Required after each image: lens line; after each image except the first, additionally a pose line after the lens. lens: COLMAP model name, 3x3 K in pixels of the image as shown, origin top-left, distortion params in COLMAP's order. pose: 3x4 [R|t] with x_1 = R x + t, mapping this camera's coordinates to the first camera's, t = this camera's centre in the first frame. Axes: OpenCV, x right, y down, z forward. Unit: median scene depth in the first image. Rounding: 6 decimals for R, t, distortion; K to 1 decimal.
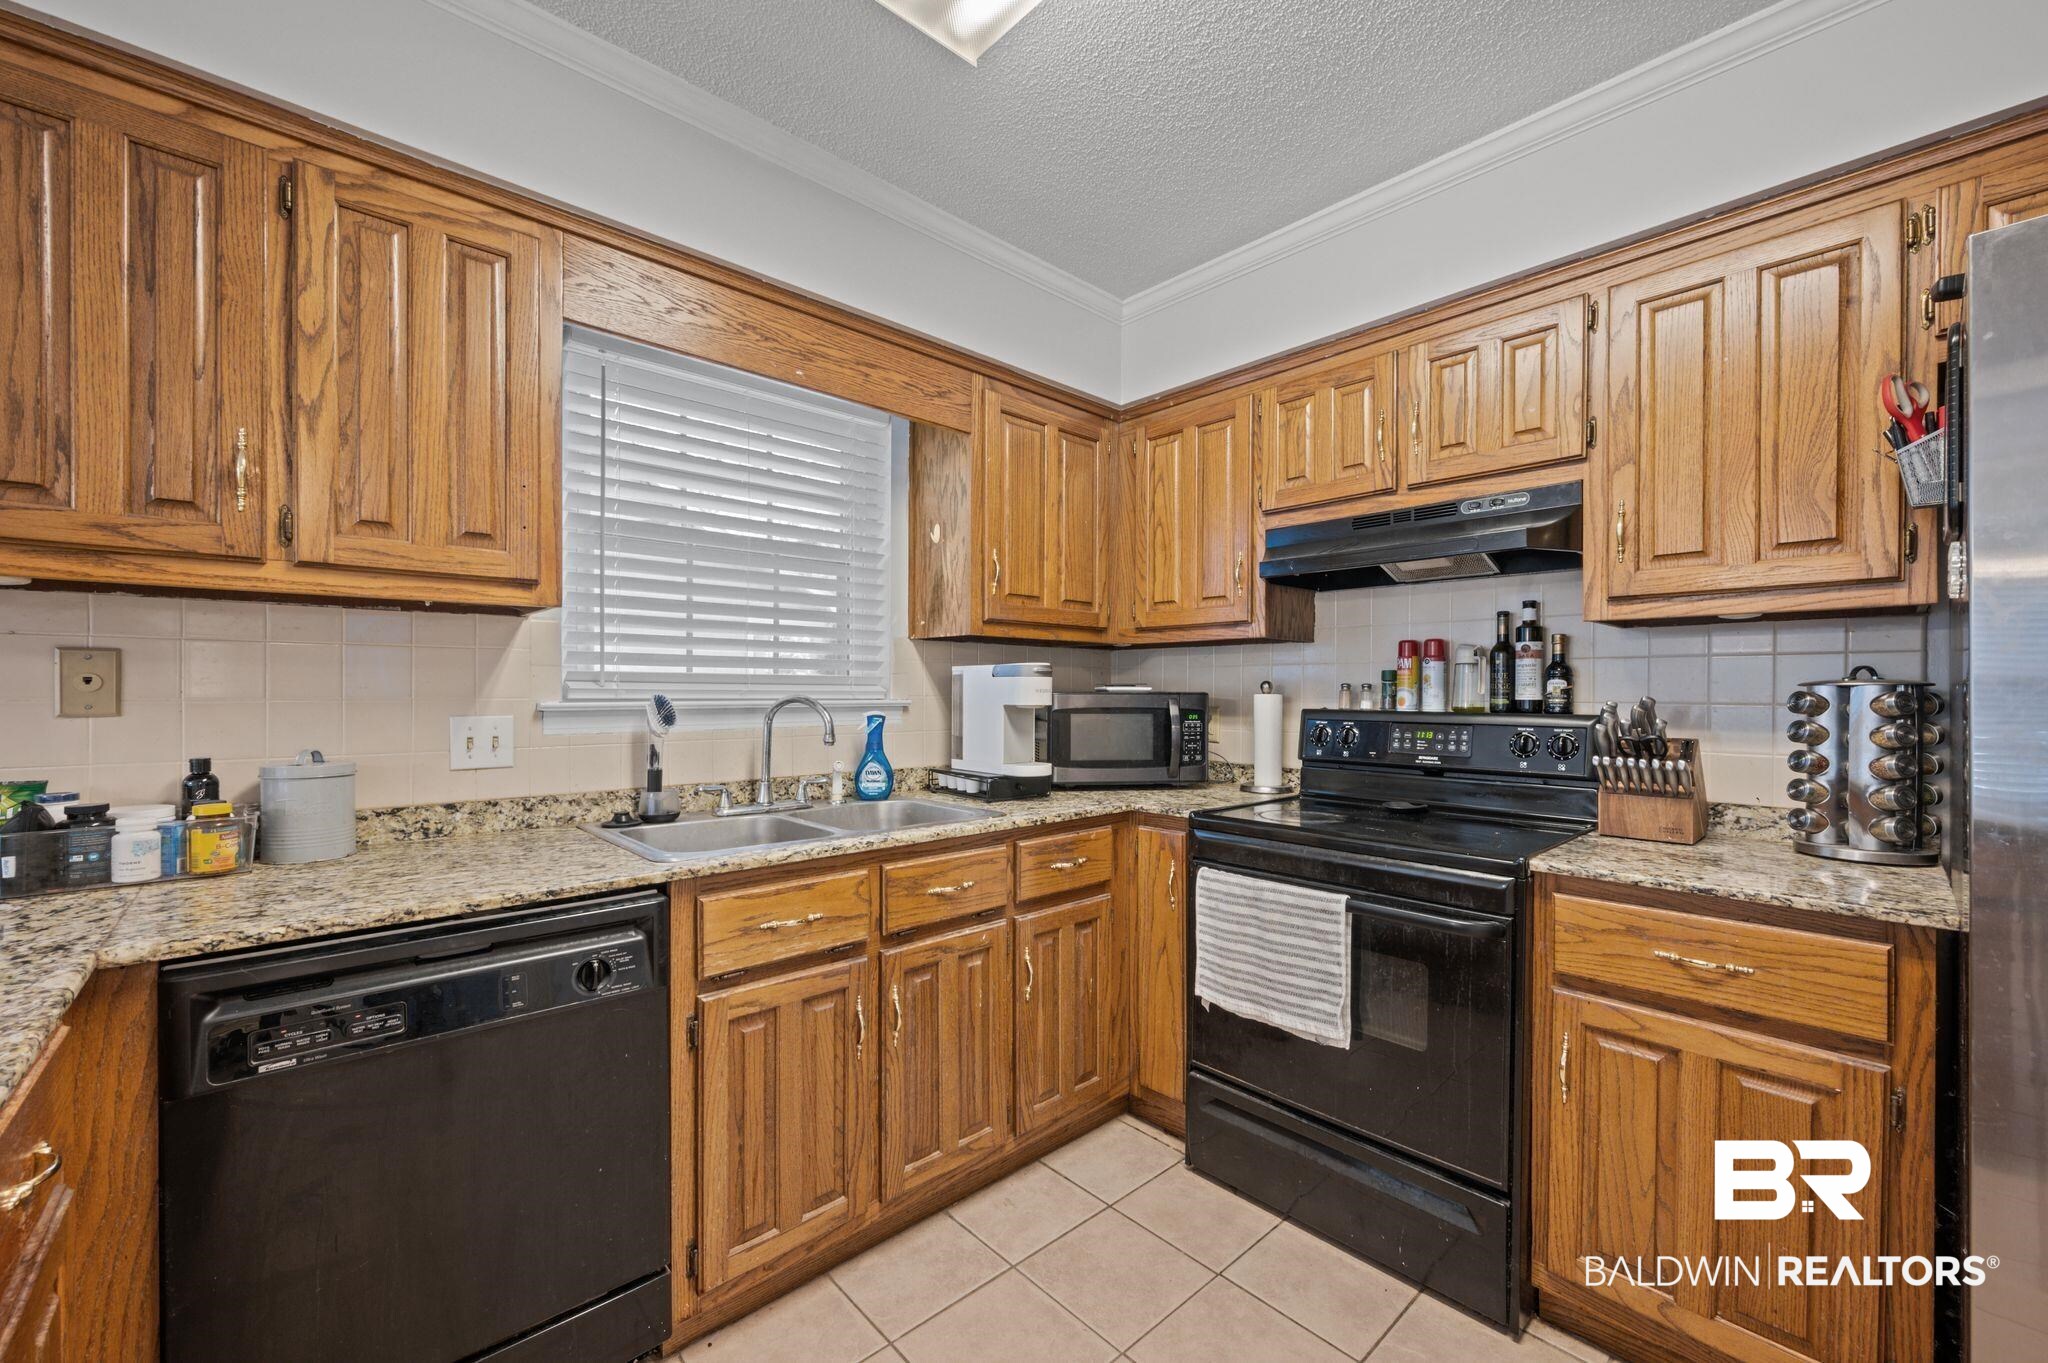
lens RADIAL K [[793.9, 0, 1035.5], [0, 793.9, 698.6], [0, 0, 1]] dist [-0.002426, -0.000162]
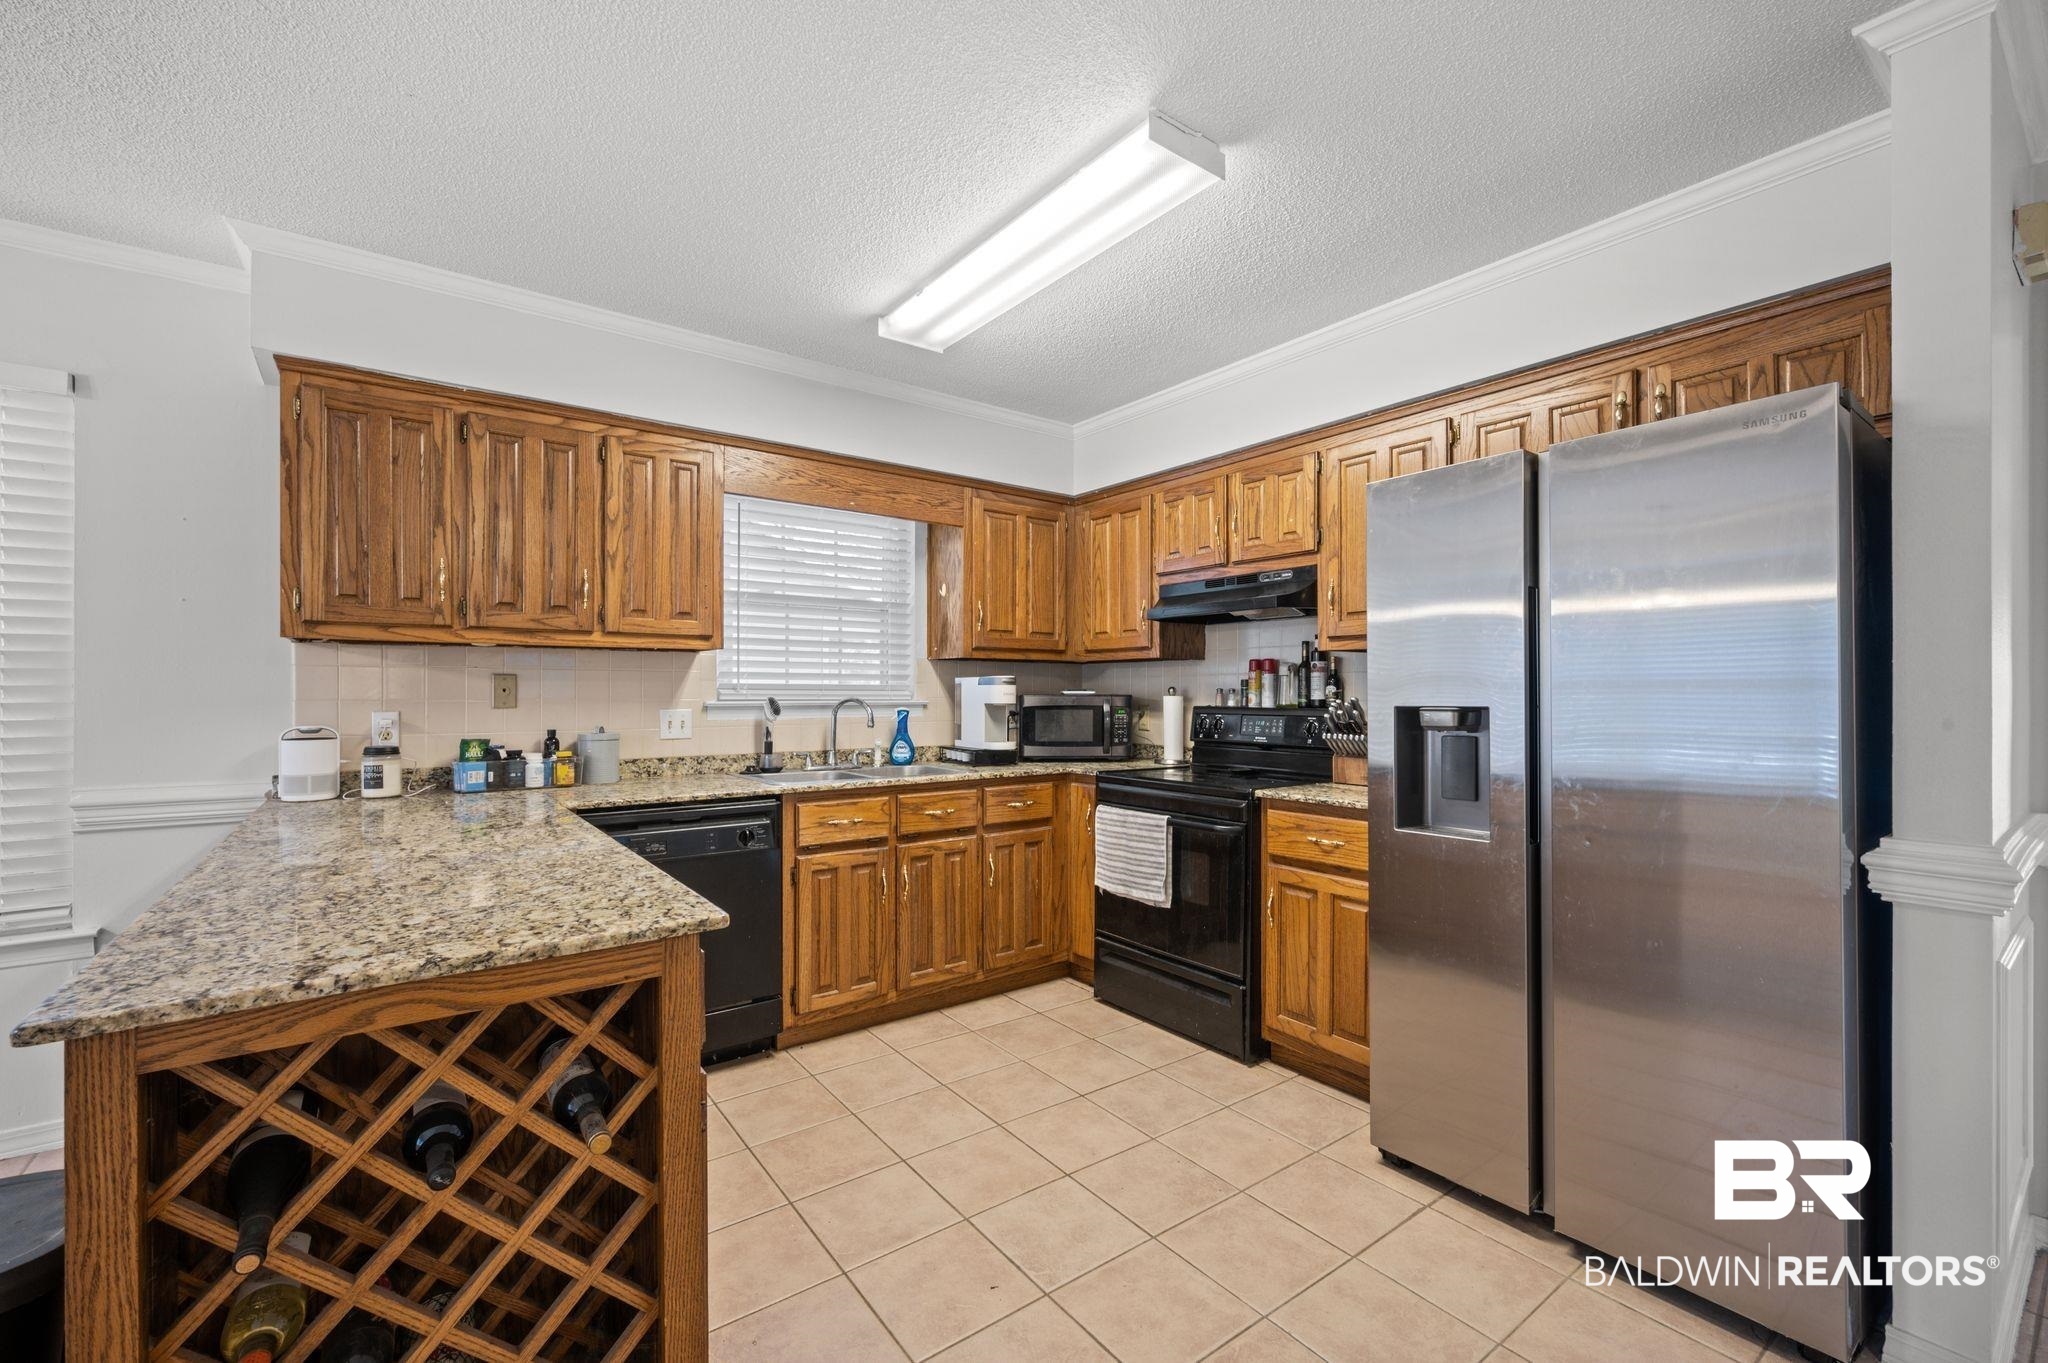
lens RADIAL K [[818.1, 0, 1031.5], [0, 818.1, 697.3], [0, 0, 1]] dist [0.000608, -0.000003]
pose [[0.995008, -0.002139, -0.099768, 0.237682], [0.001640, 0.999986, -0.005083, 0.005059], [0.099777, 0.004894, 0.994998, -0.642459]]
